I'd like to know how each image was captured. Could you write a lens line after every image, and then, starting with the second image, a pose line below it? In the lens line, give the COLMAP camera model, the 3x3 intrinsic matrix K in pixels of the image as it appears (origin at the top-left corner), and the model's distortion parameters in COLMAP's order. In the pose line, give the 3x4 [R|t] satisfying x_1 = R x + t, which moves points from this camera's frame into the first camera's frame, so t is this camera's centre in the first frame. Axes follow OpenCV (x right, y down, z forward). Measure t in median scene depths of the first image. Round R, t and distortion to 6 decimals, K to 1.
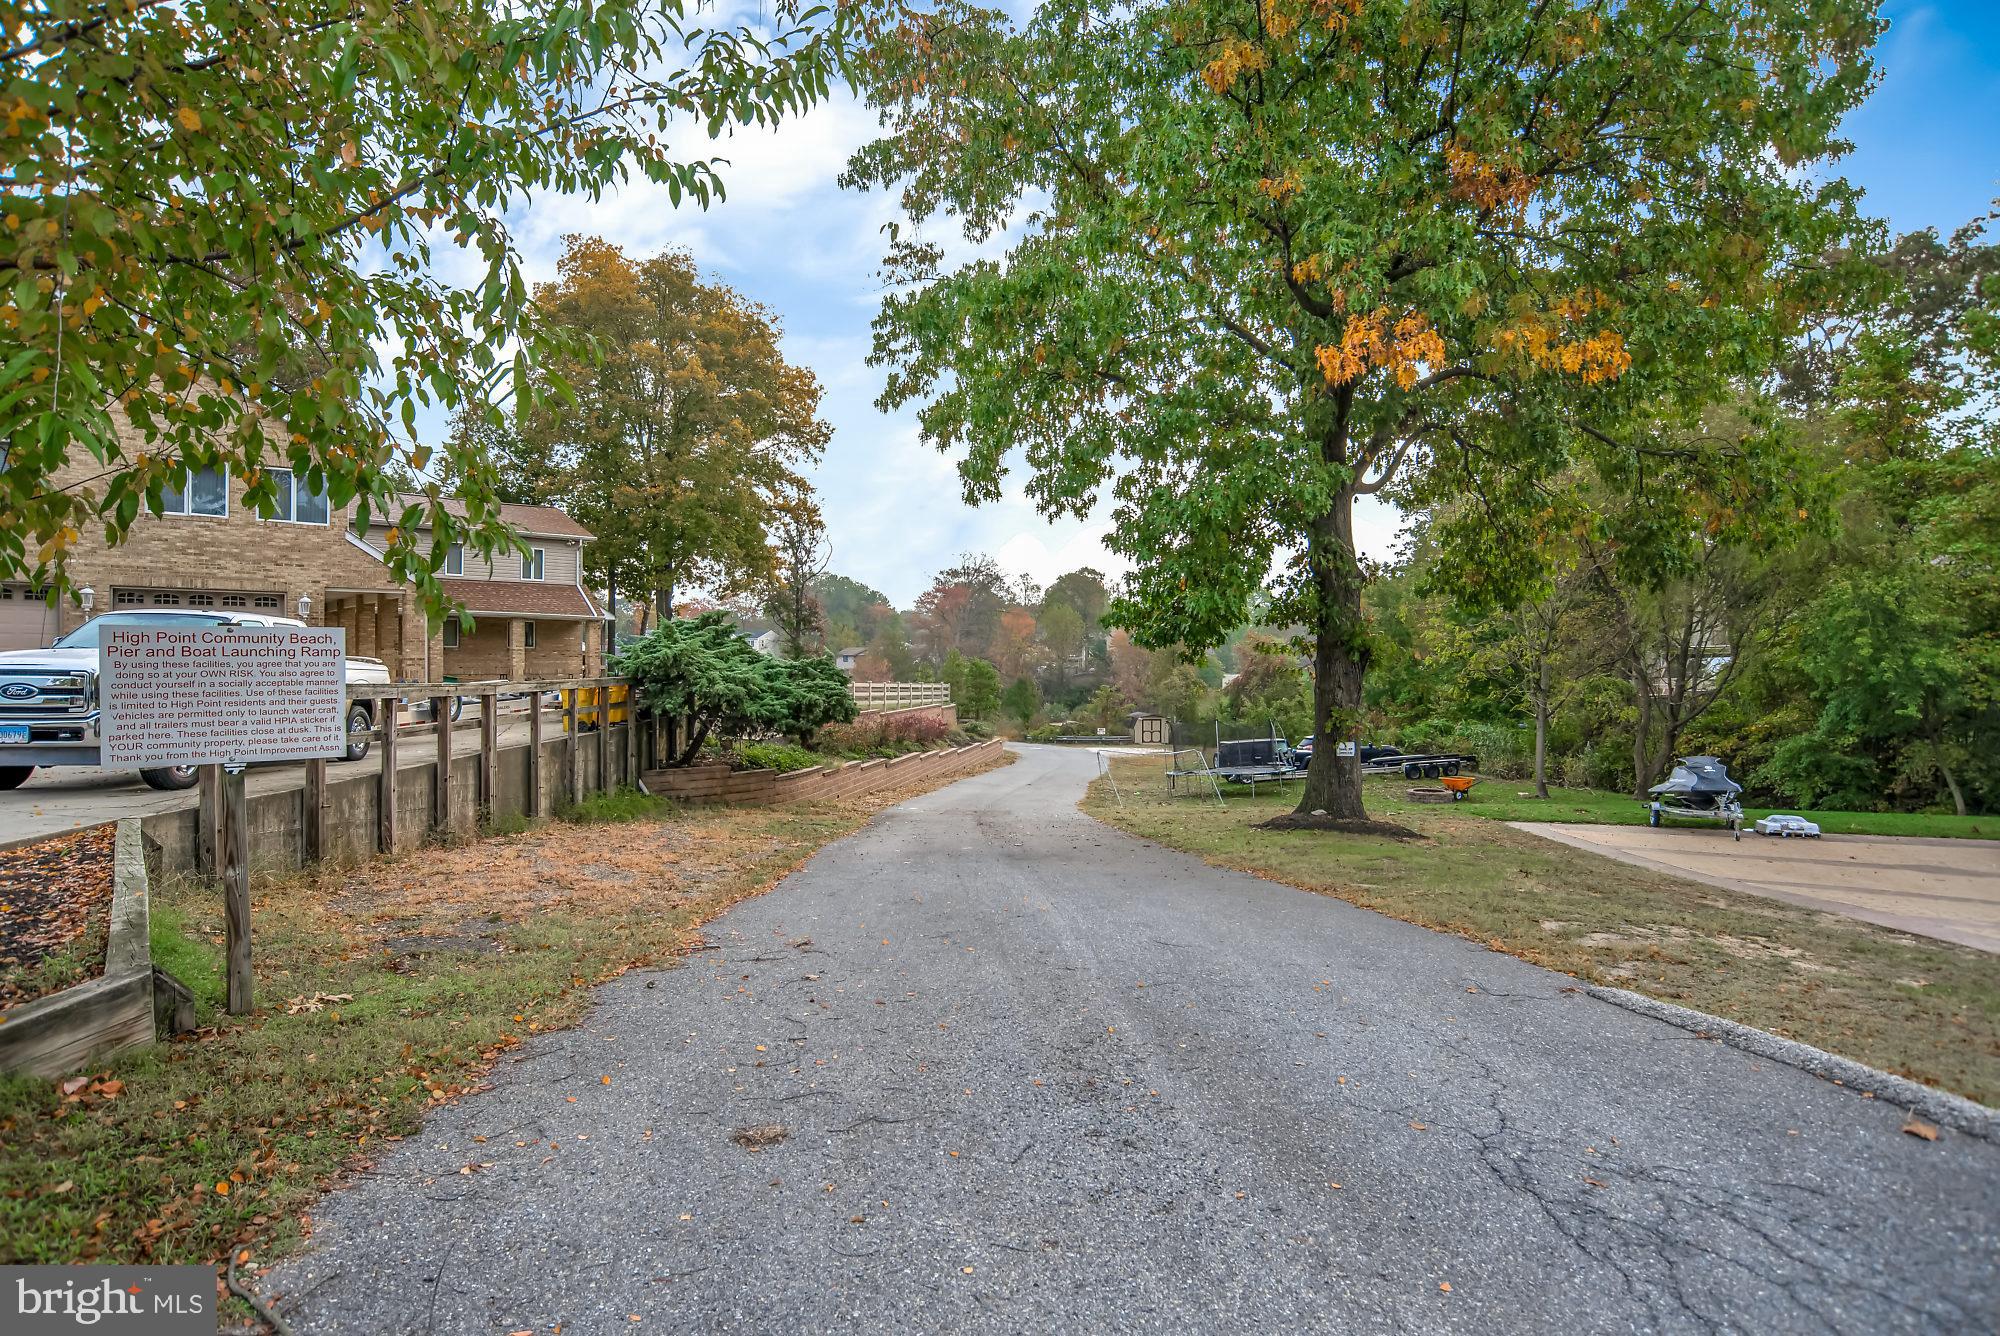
lens RADIAL K [[1050.4, 0, 999.1], [0, 1050.4, 670.0], [0, 0, 1]] dist [-0.002553, -0.000032]
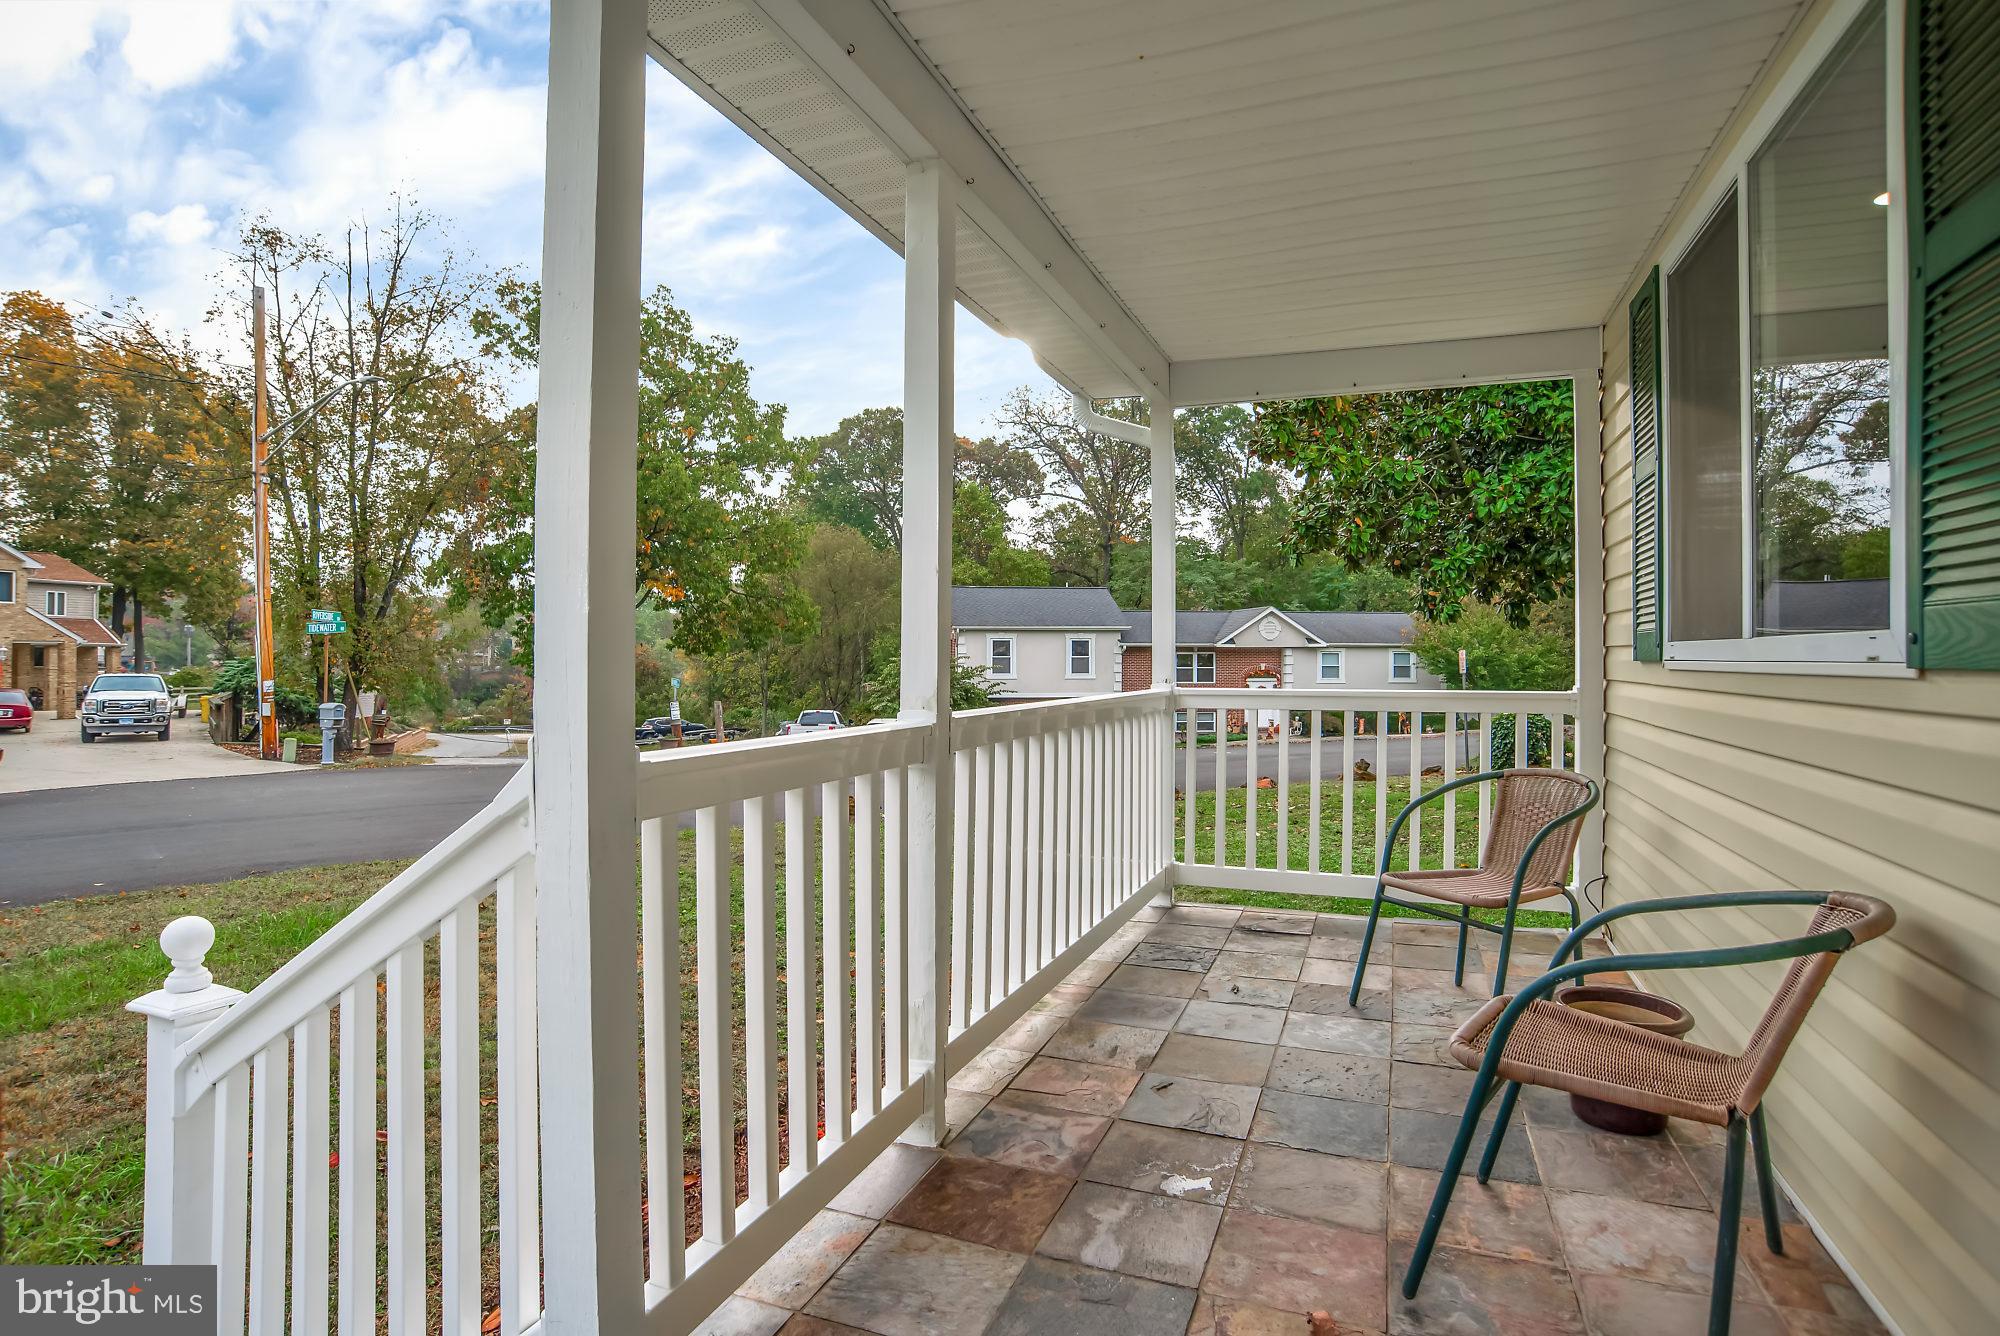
lens RADIAL K [[1050.4, 0, 999.6], [0, 1050.4, 662.0], [0, 0, 1]] dist [-0.002553, -0.000032]
pose [[0.853404, -0.009347, 0.521167, -0.052629], [0.009096, 0.999954, 0.003039, -0.009303], [-0.521171, 0.002148, 0.853450, -0.350310]]
